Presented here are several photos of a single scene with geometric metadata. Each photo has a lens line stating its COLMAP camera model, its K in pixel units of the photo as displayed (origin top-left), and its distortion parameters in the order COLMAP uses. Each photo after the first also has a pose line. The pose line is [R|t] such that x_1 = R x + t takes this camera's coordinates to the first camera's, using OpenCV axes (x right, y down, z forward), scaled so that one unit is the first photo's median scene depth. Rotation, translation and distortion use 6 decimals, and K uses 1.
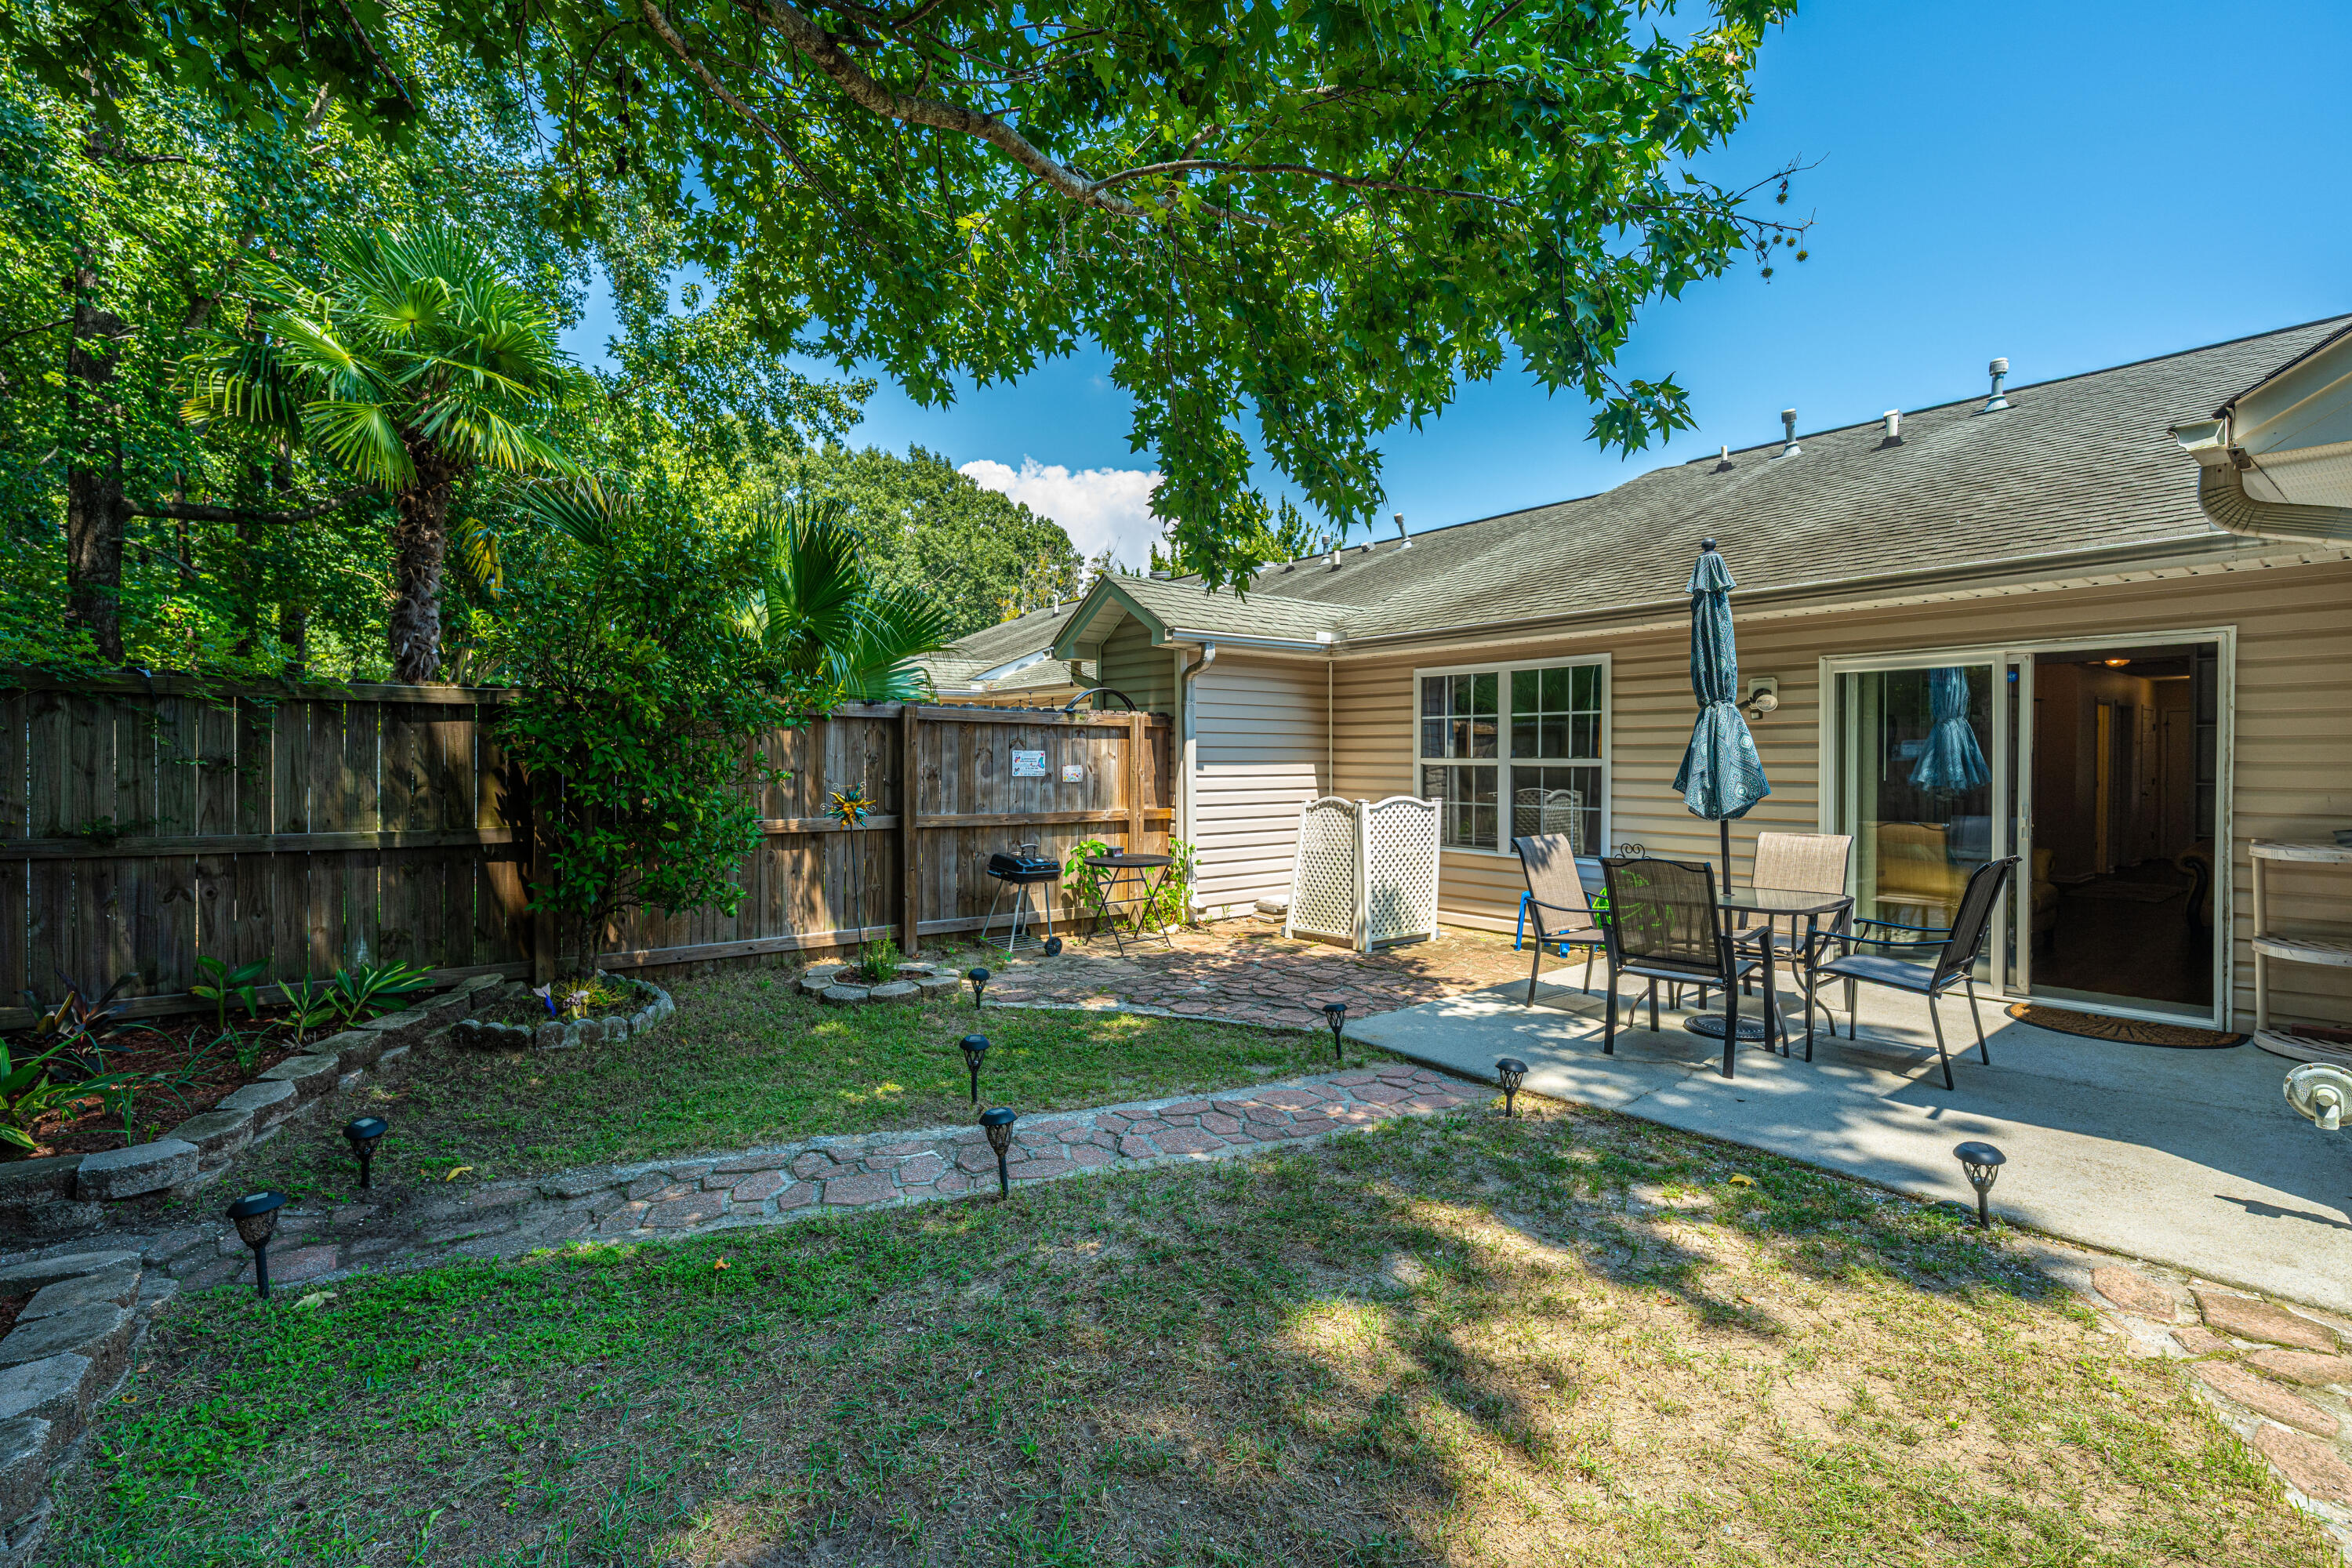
lens RADIAL K [[1013.7, 0, 1176.0], [0, 1013.7, 784.0], [0, 0, 1]] dist [-0.000657, -0.000058]
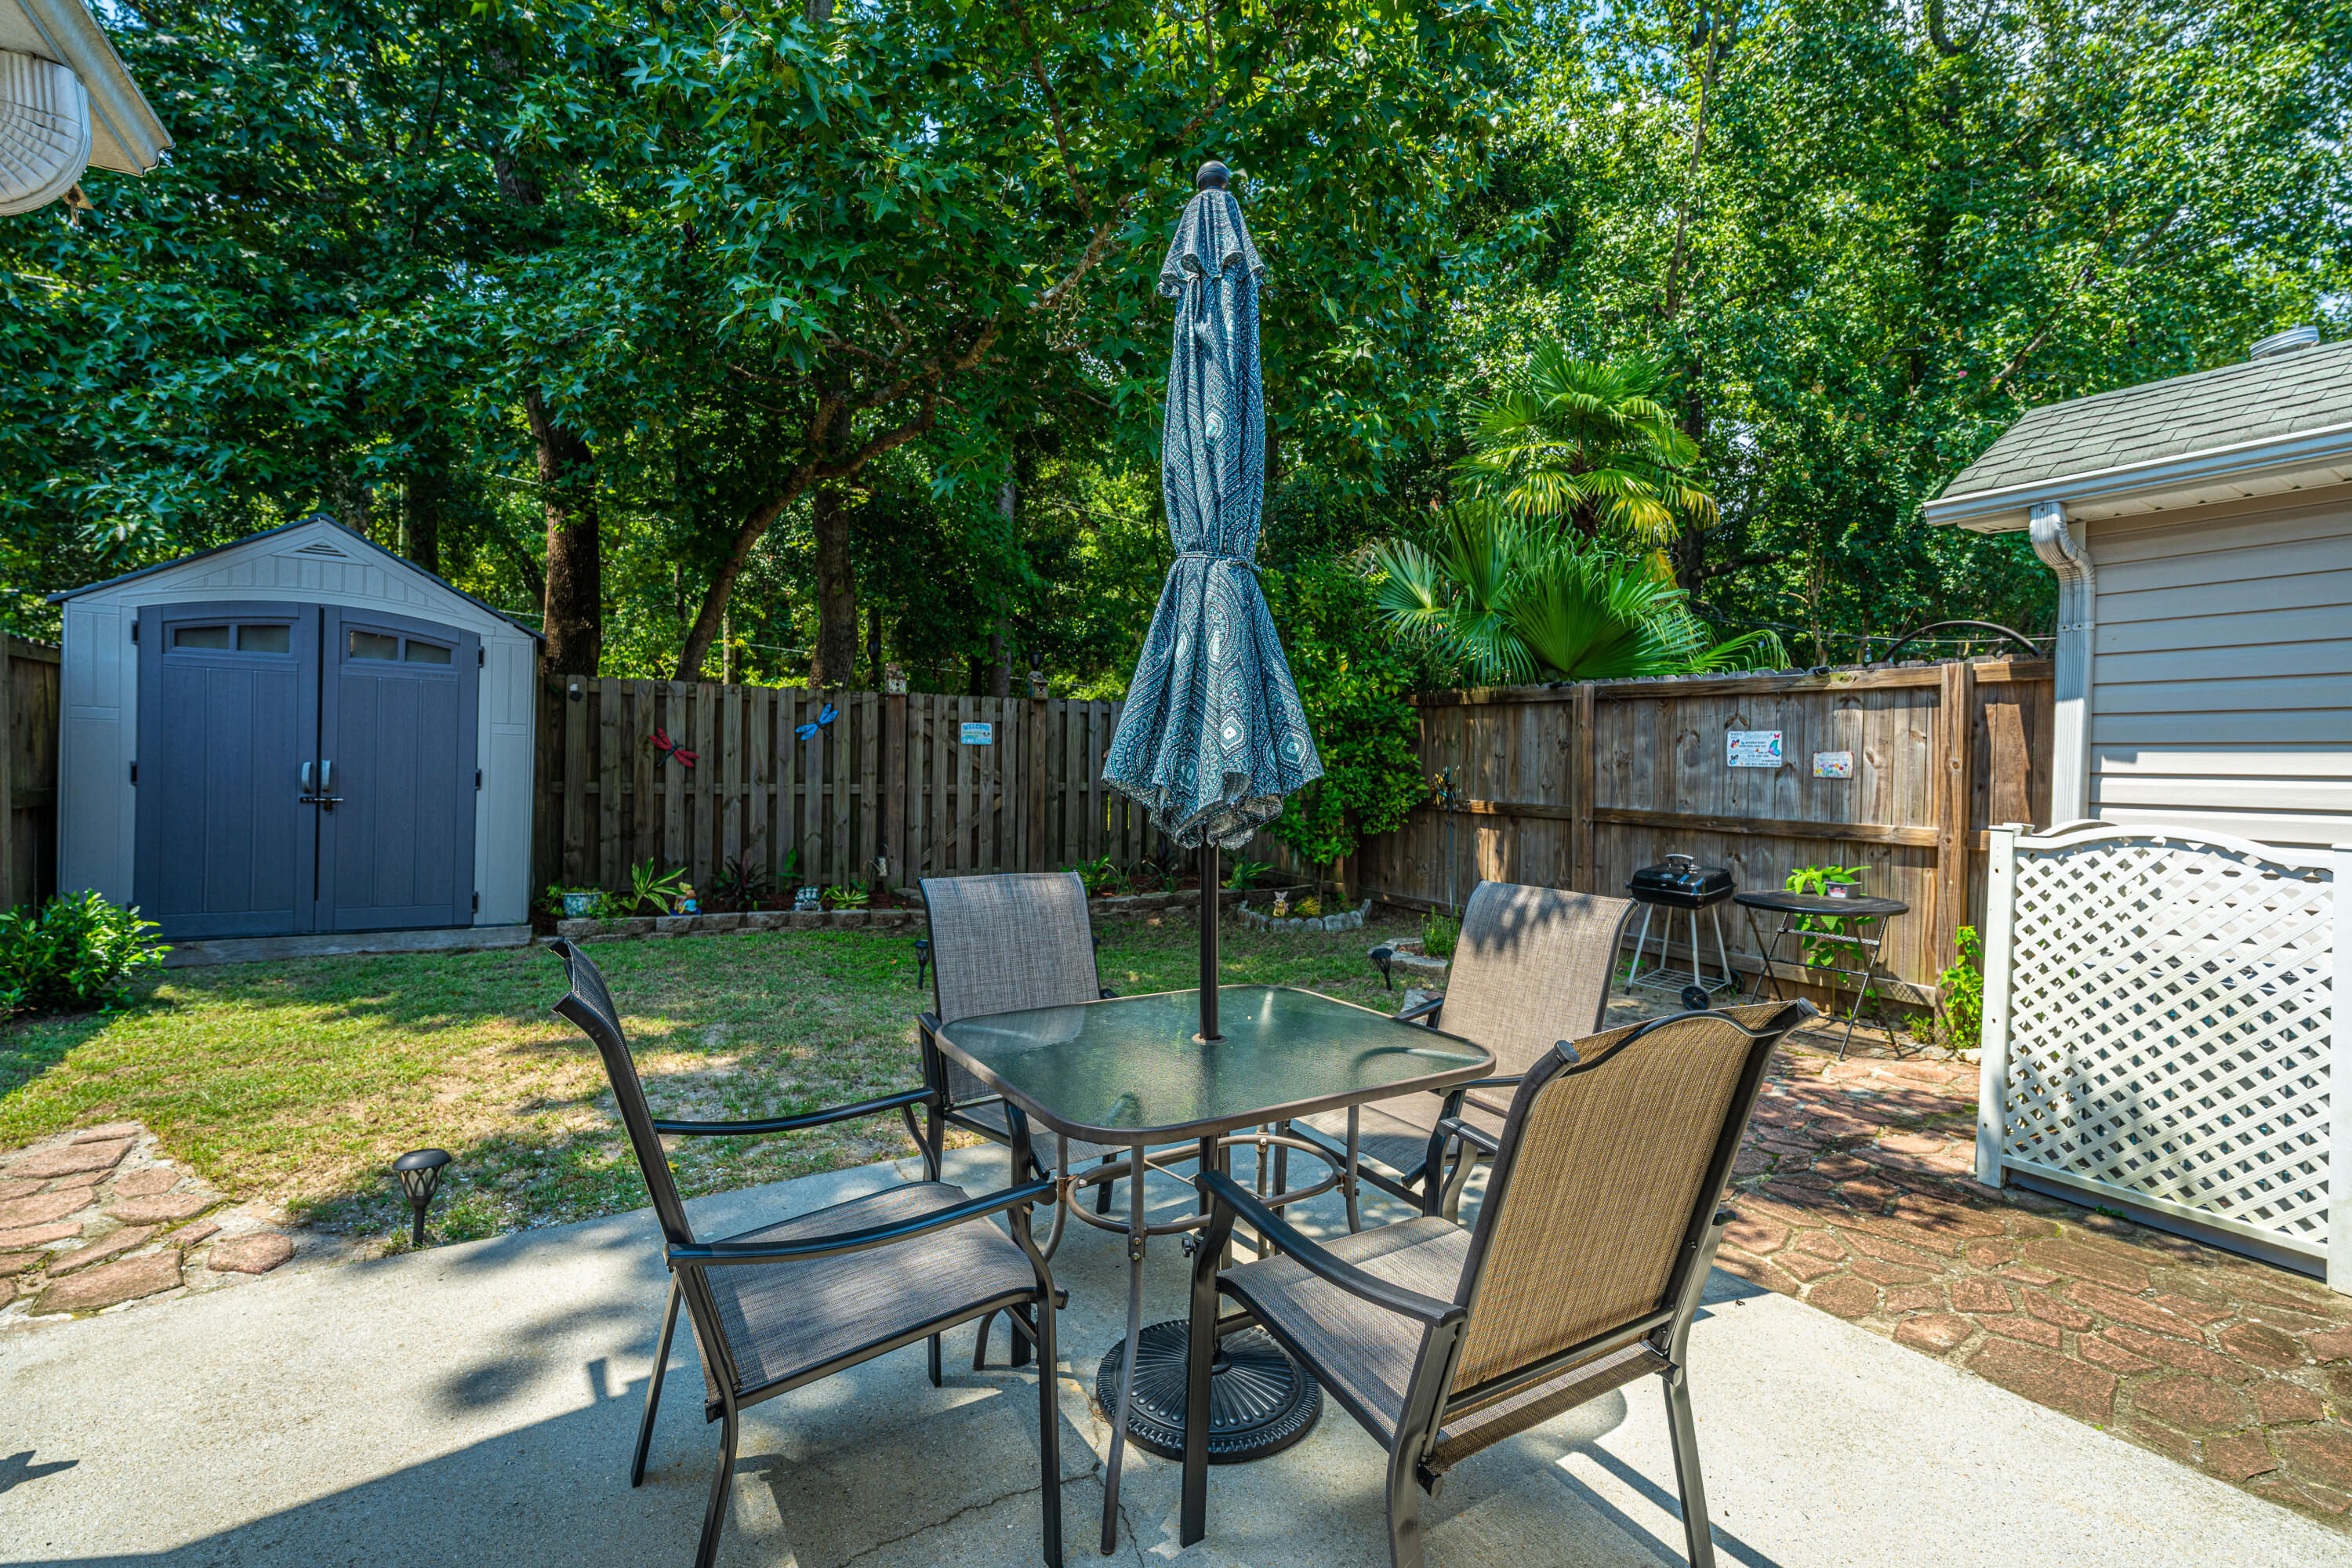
lens RADIAL K [[1013.7, 0, 1176.0], [0, 1013.7, 784.0], [0, 0, 1]] dist [-0.000657, -0.000058]
pose [[-0.120546, 0.021531, -0.992474, 0.589600], [-0.038299, 0.998920, 0.026323, 0.001184], [0.991969, 0.041184, -0.119591, 0.649417]]
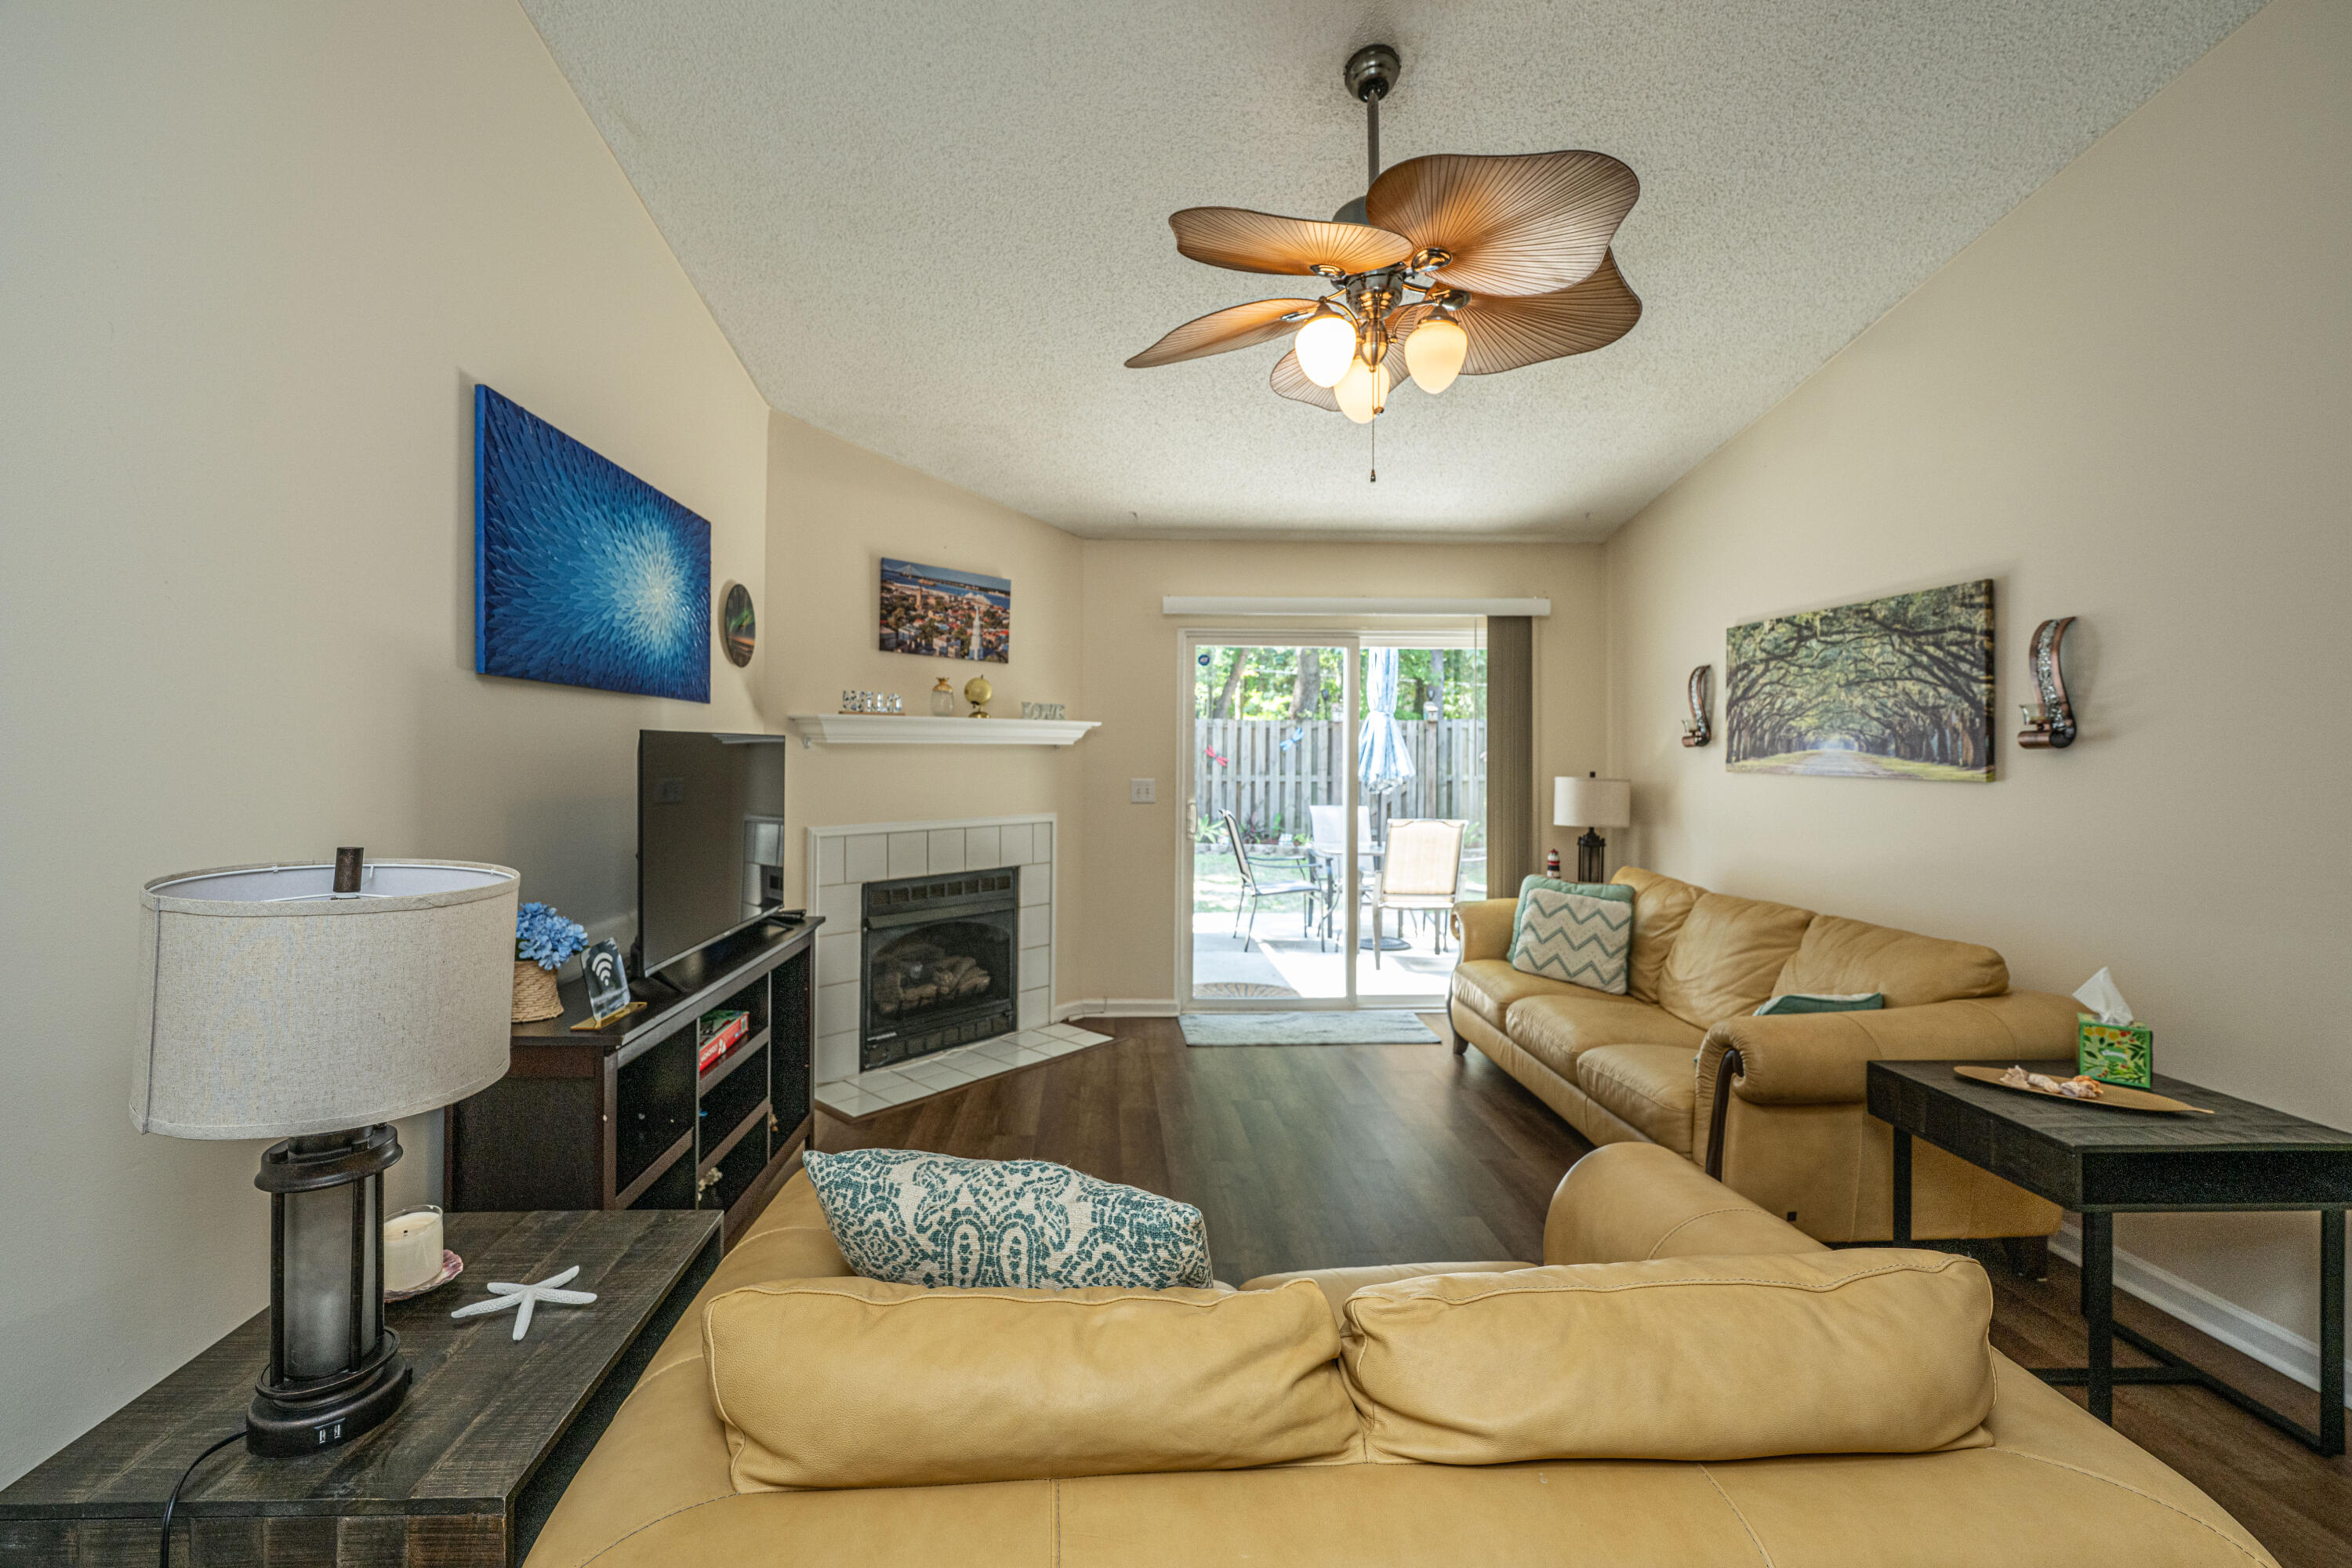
lens RADIAL K [[970.9, 0, 1110.9], [0, 970.9, 750.2], [0, 0, 1]] dist [0.000359, 0.000061]
pose [[-0.615143, -0.001202, -0.788414, 1.212011], [-0.021019, 0.999668, 0.014875, -0.023296], [0.788135, 0.025722, -0.614964, 0.995395]]
